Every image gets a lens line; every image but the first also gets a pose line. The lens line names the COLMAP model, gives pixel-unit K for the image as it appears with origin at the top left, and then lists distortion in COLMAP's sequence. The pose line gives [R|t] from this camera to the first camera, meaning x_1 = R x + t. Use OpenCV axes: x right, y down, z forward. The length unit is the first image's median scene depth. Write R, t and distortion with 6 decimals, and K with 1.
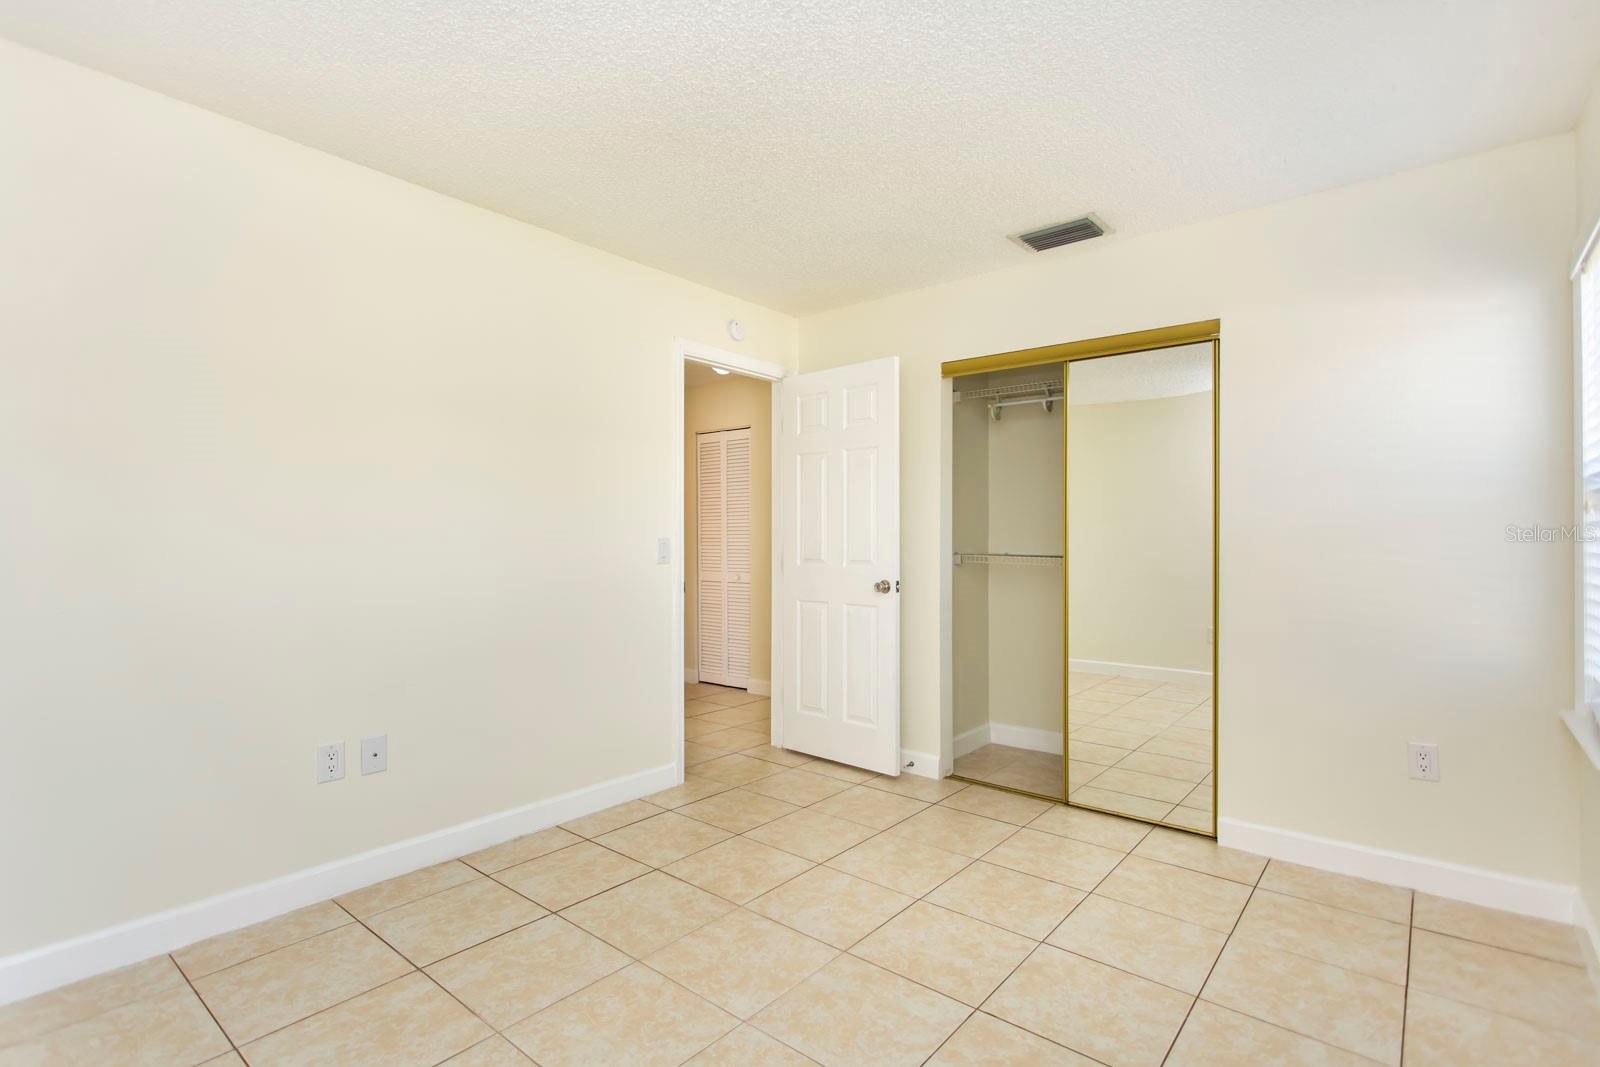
lens RADIAL K [[762.8, 0, 774.9], [0, 762.8, 542.5], [0, 0, 1]] dist [0.002576, 0.000231]
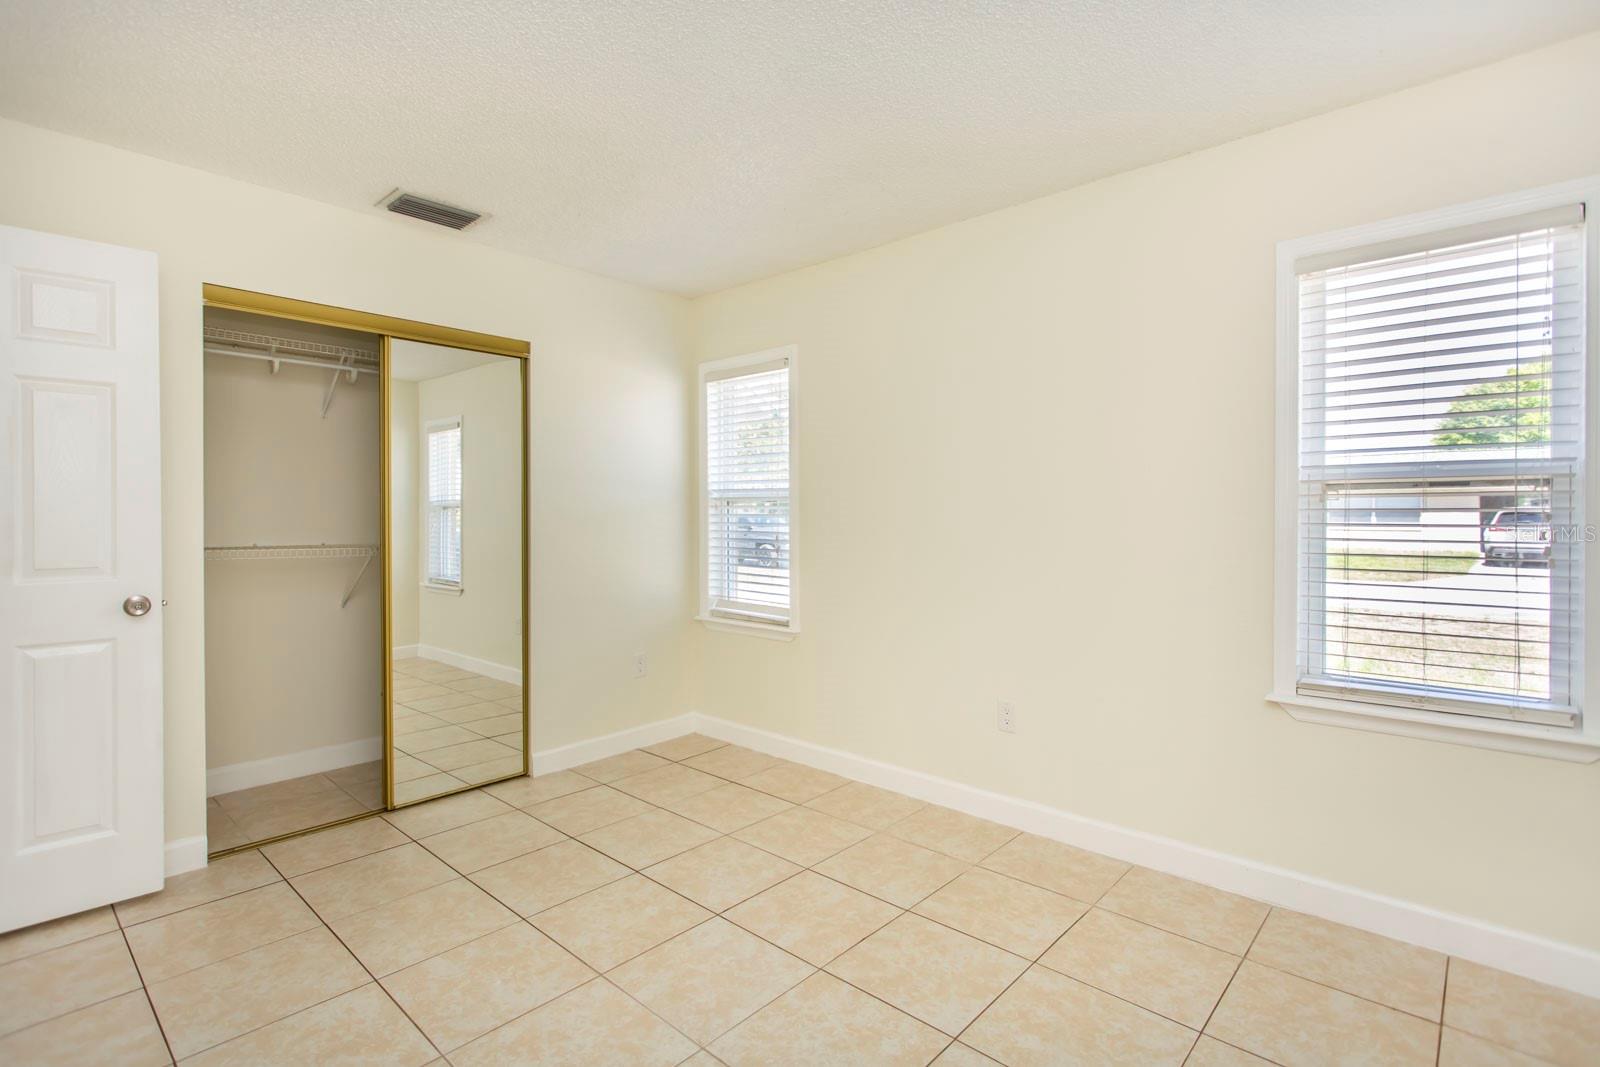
lens RADIAL K [[770.9, 0, 798.6], [0, 770.9, 526.8], [0, 0, 1]] dist [0.002334, 0.000098]
pose [[0.024729, -0.018112, 0.999530, -0.617286], [0.005294, 0.999824, 0.017986, -0.021770], [-0.999680, 0.004847, 0.024820, 0.538455]]
